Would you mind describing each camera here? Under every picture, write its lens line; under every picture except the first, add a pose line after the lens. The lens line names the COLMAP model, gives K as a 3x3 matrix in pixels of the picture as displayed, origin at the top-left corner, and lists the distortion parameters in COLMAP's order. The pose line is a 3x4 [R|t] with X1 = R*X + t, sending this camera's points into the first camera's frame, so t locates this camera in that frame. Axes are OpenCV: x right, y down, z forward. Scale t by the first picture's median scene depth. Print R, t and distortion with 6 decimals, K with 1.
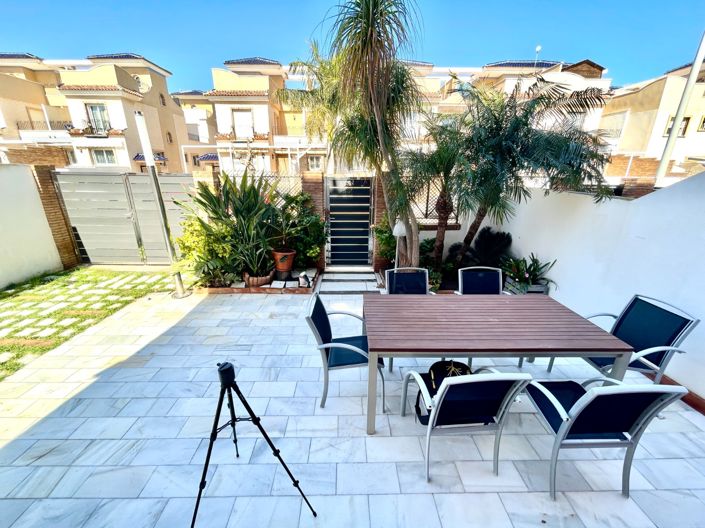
lens RADIAL K [[281.8, 0, 352.5], [0, 281.8, 263.5], [0, 0, 1]] dist [-0.005465, 0.000566]
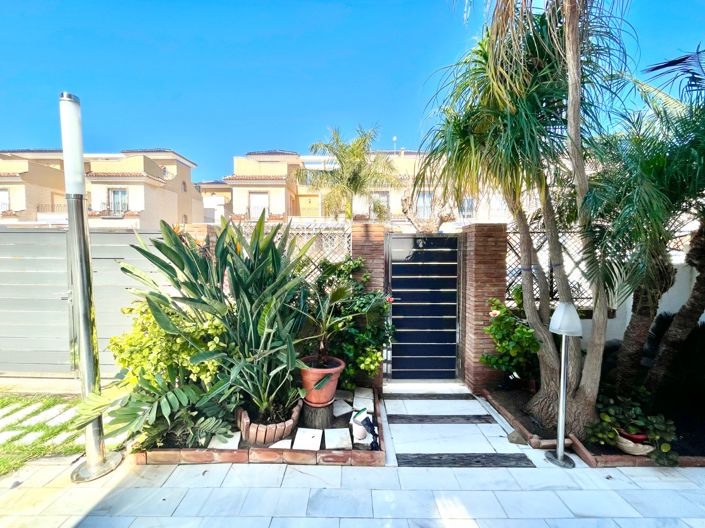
lens RADIAL K [[281.8, 0, 351.7], [0, 281.8, 263.5], [0, 0, 1]] dist [-0.005465, 0.000566]
pose [[0.999793, -0.004977, -0.019731, -0.168234], [-0.000749, 0.959973, -0.280093, -0.070326], [0.020335, 0.280050, 0.959770, 0.433924]]
